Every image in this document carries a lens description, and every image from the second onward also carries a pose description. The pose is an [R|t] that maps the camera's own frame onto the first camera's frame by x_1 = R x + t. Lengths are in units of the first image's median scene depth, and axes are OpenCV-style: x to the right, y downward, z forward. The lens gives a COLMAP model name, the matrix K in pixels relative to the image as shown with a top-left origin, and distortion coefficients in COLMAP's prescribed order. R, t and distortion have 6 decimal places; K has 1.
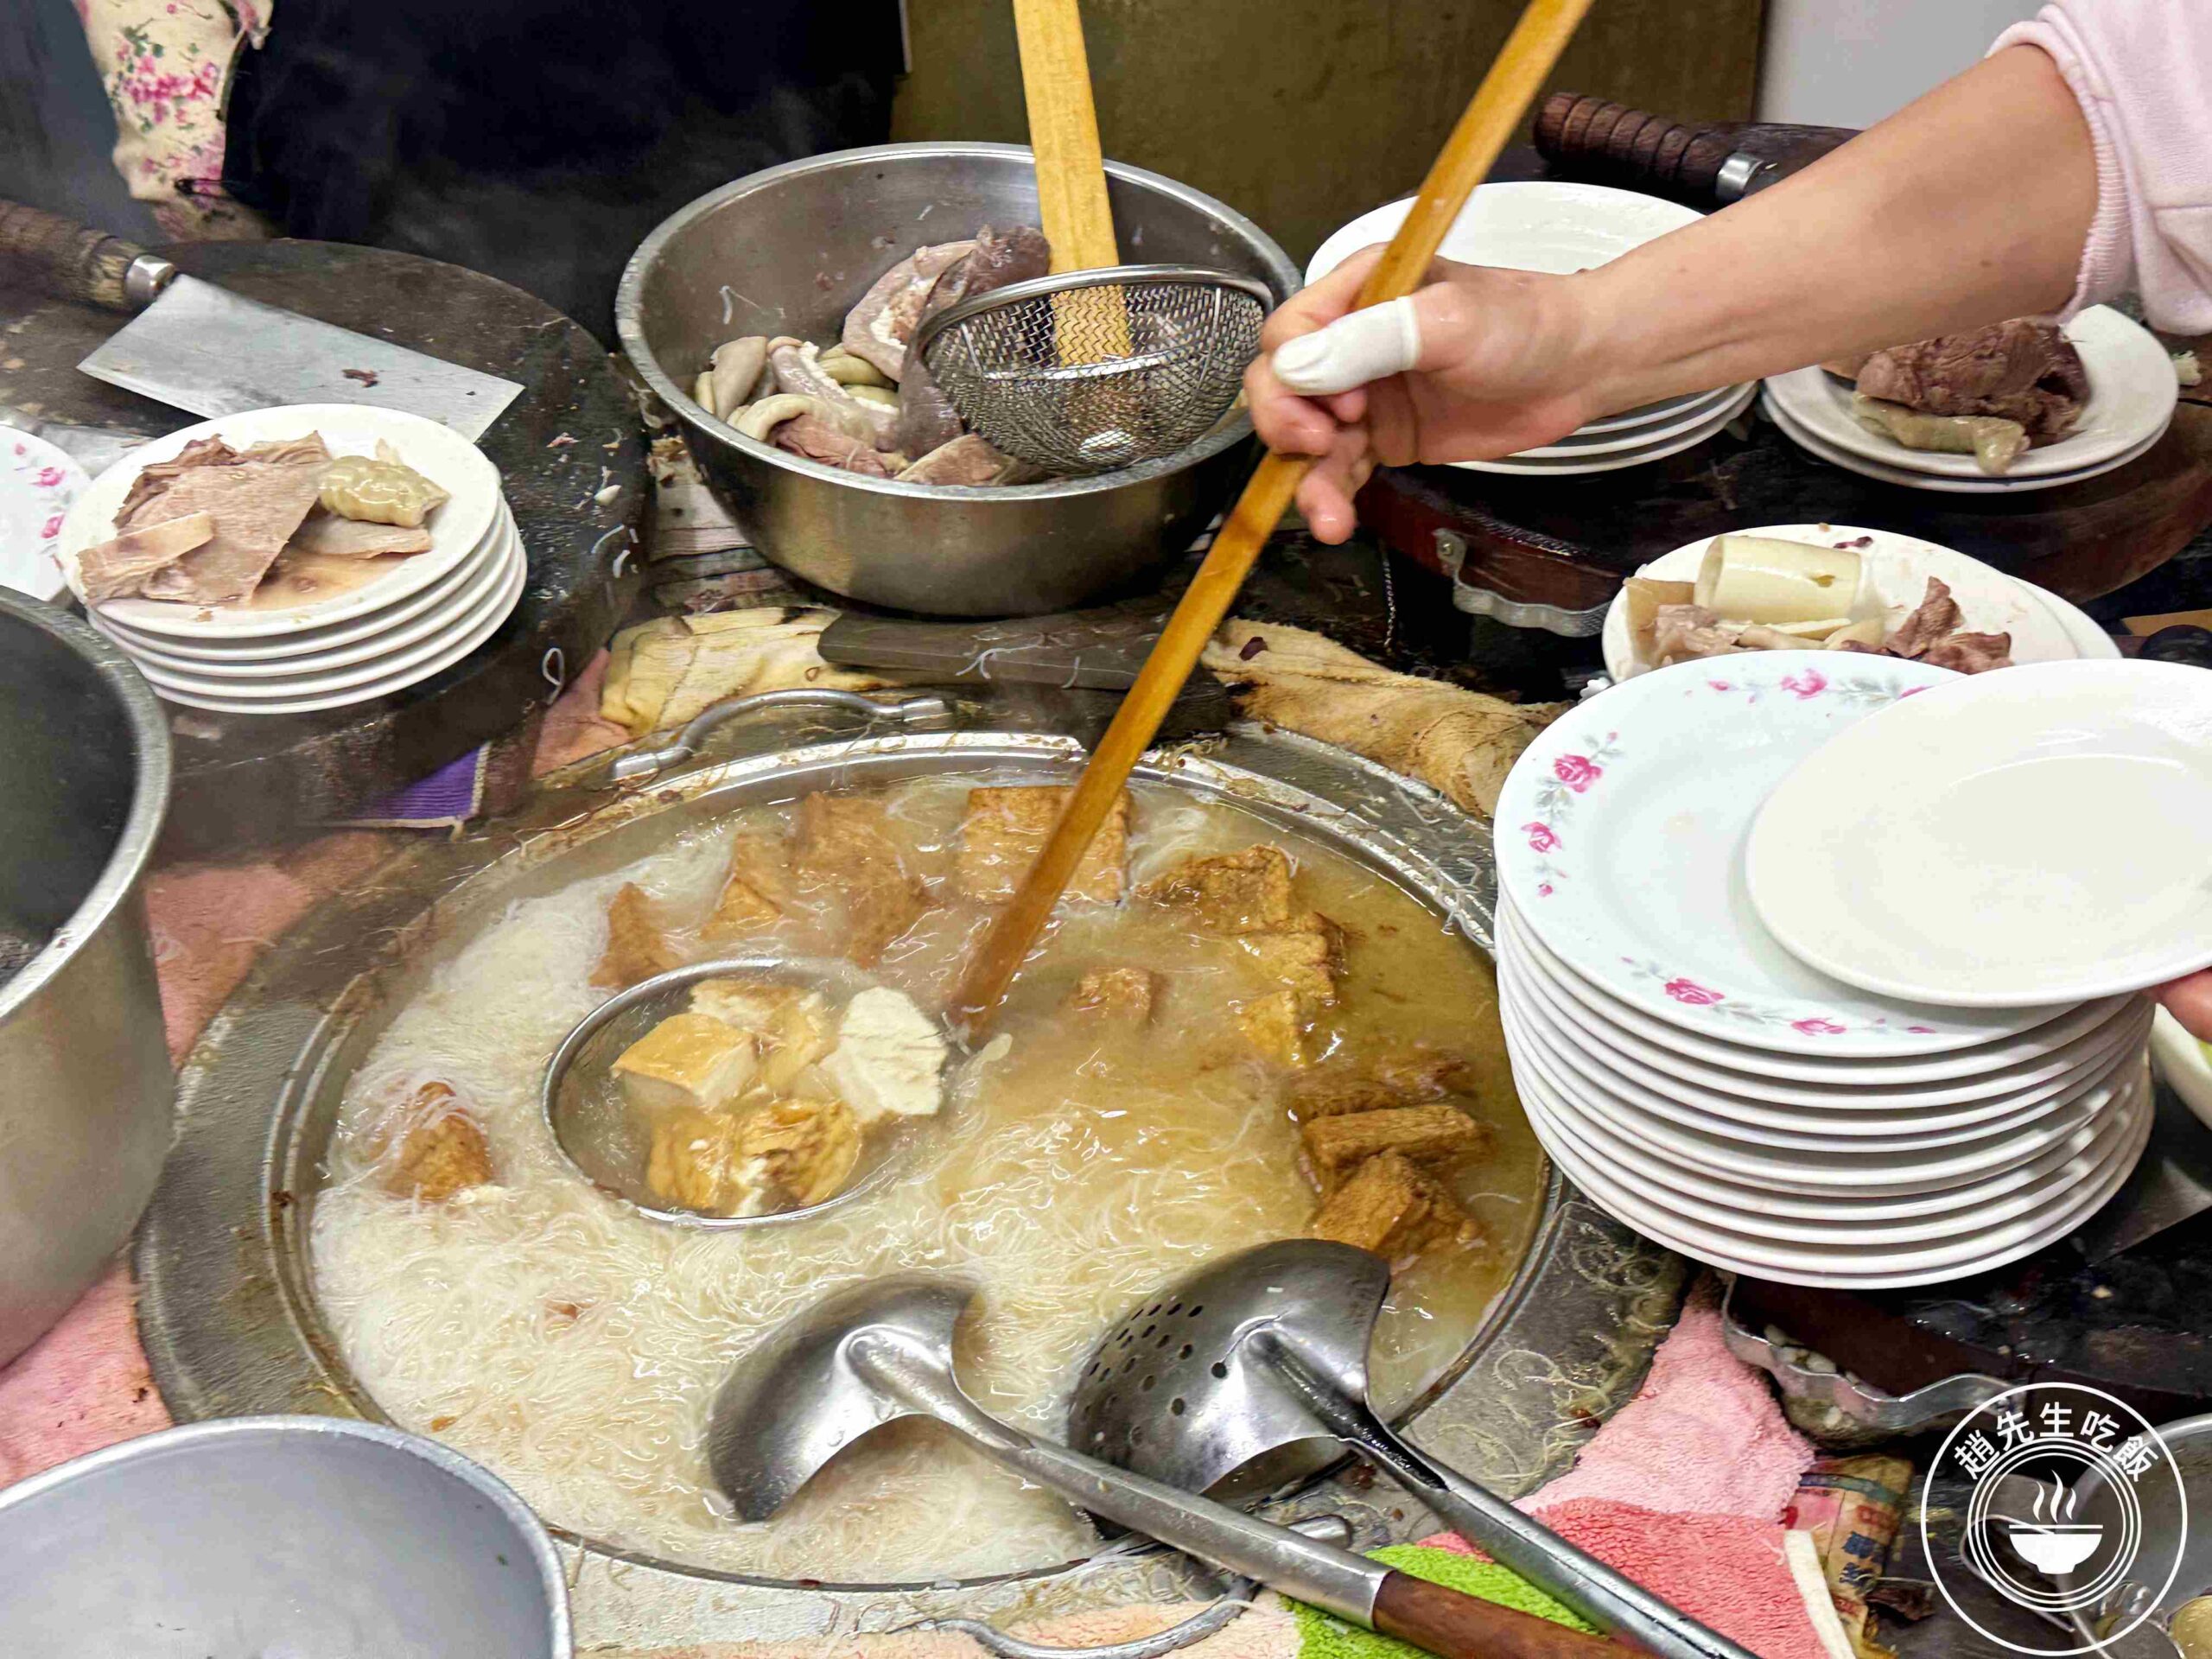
lens RADIAL K [[2824.0, 0, 1105.5], [0, 2824.0, 814.2], [0, 0, 1]] dist [0.164967, 0.000000]
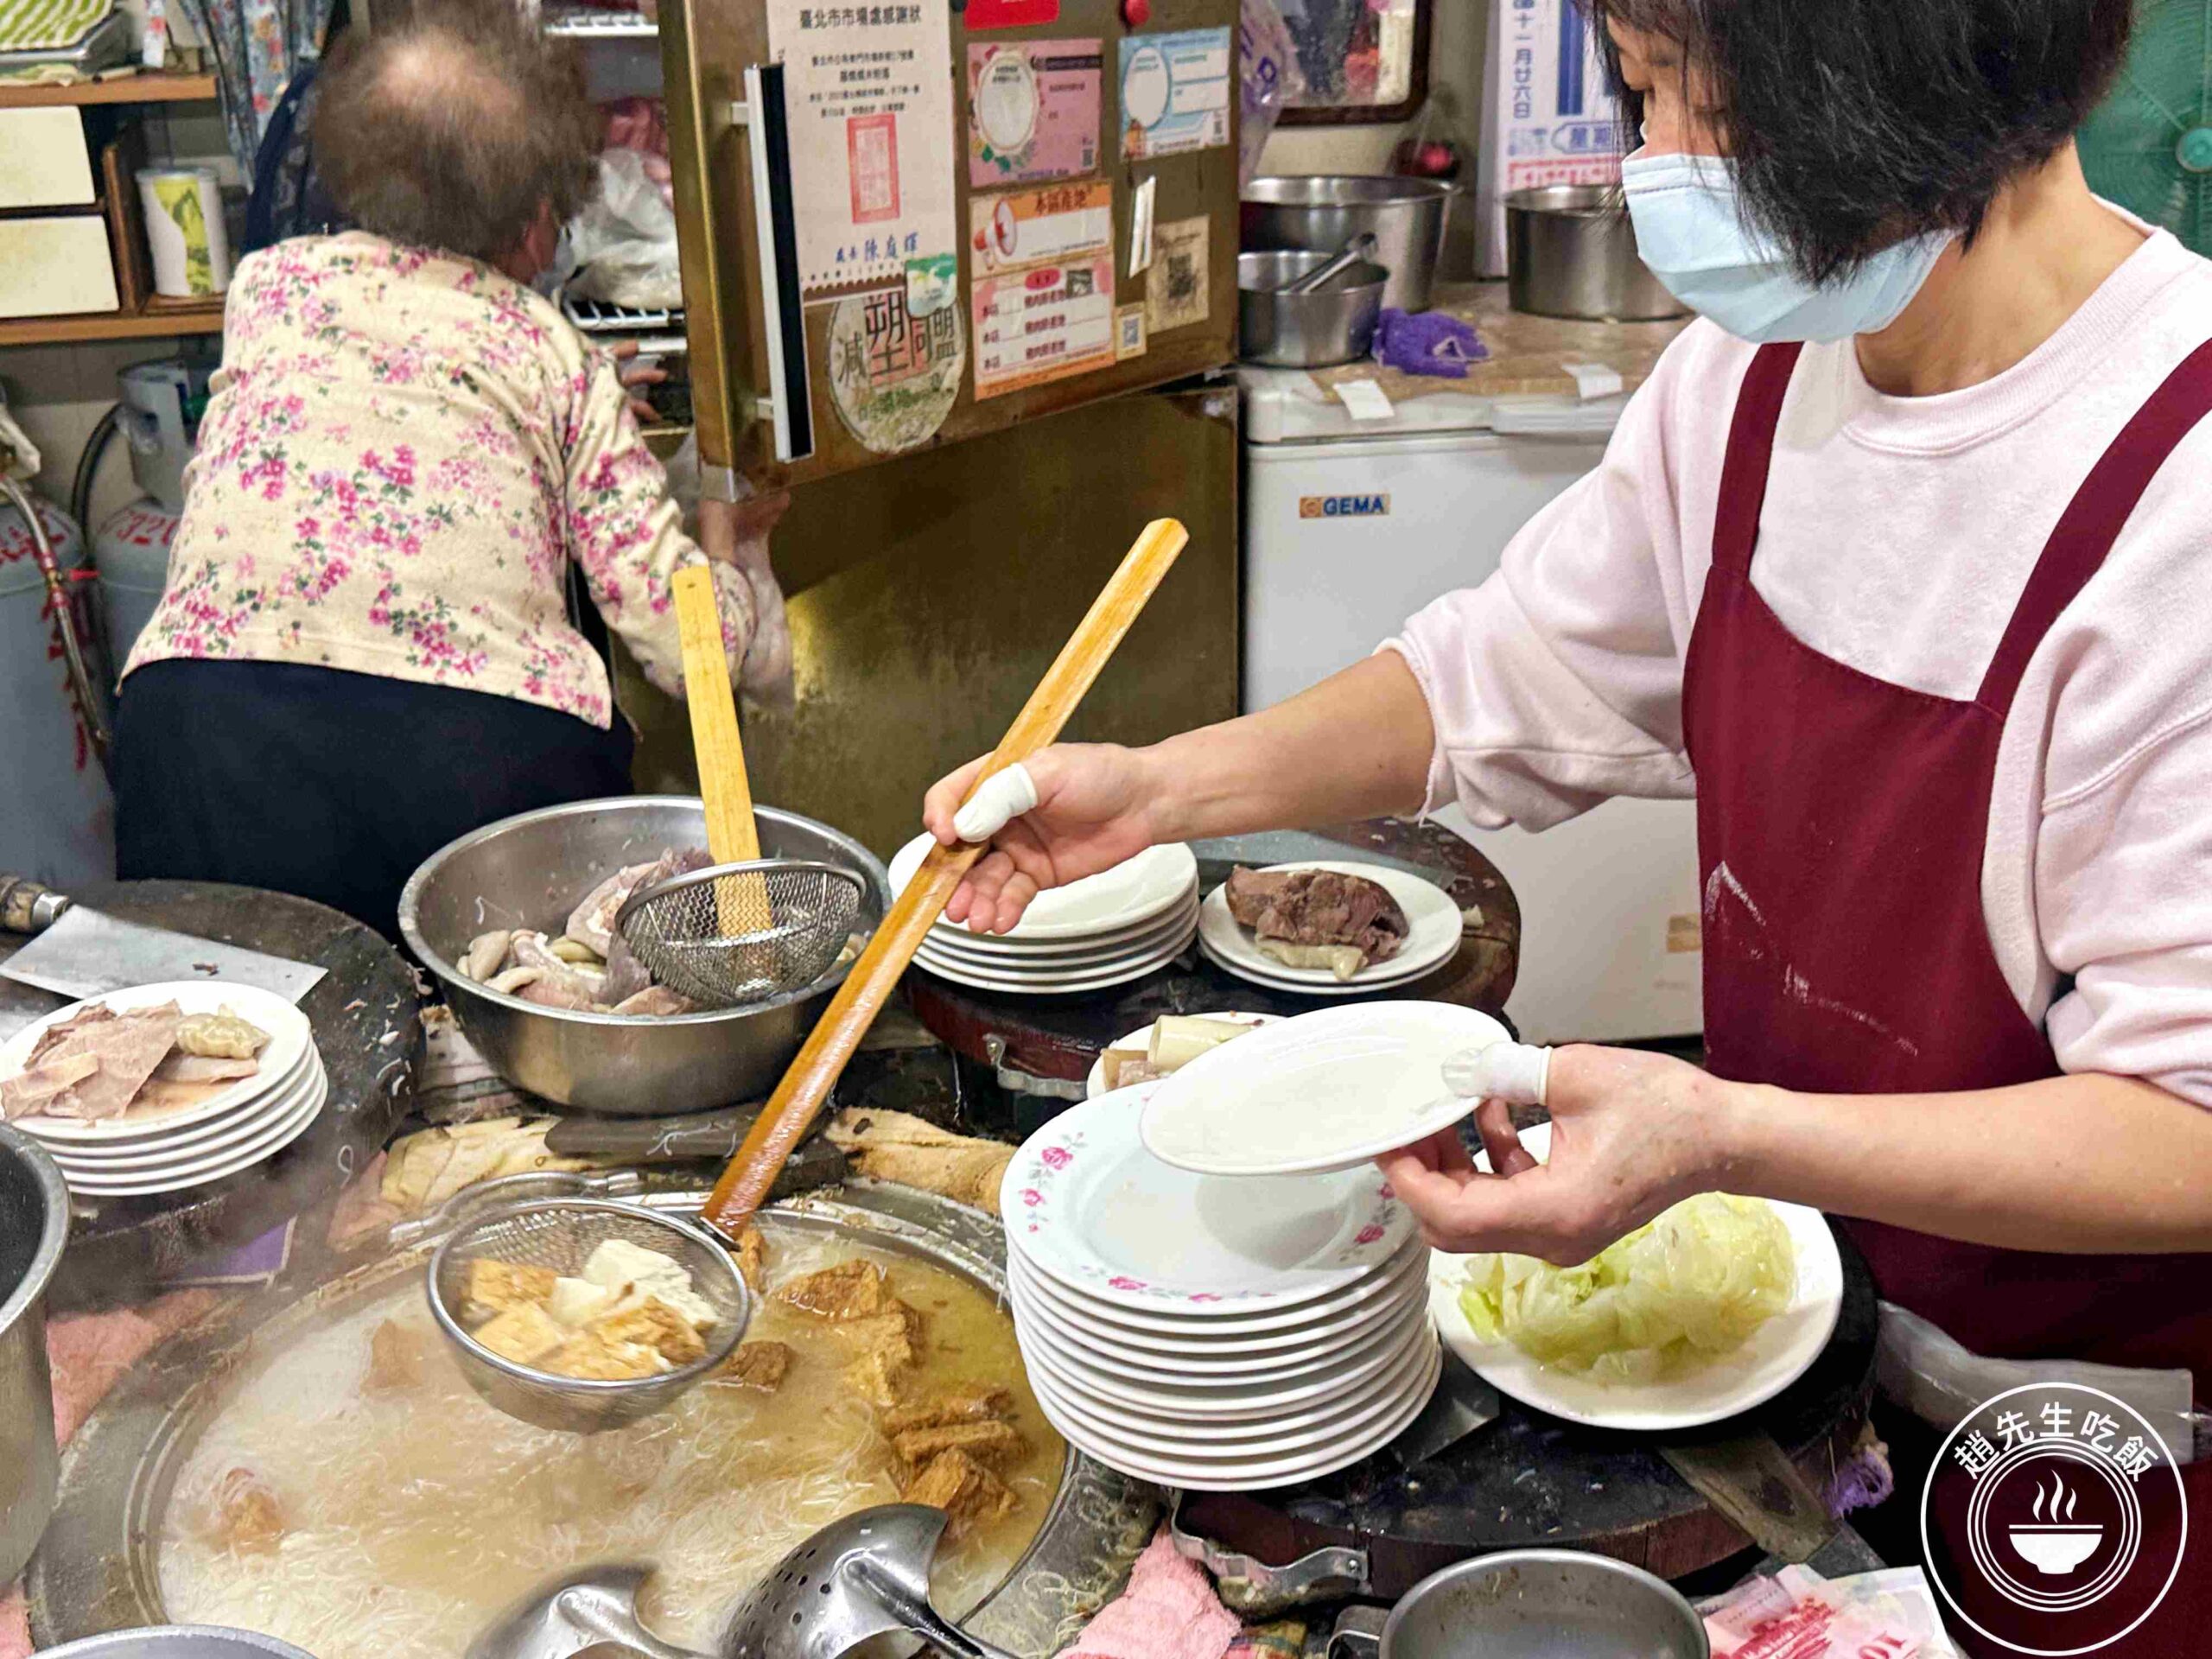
lens RADIAL K [[2332.2, 0, 1119.3], [0, 2332.2, 841.2], [0, 0, 1]] dist [0.019472, 0.000000]
pose [[0.990504, -0.025707, 0.135062, 0.027527], [0.056214, 0.972222, -0.227210, 0.078674], [-0.125469, 0.232645, 0.964434, -0.174559]]
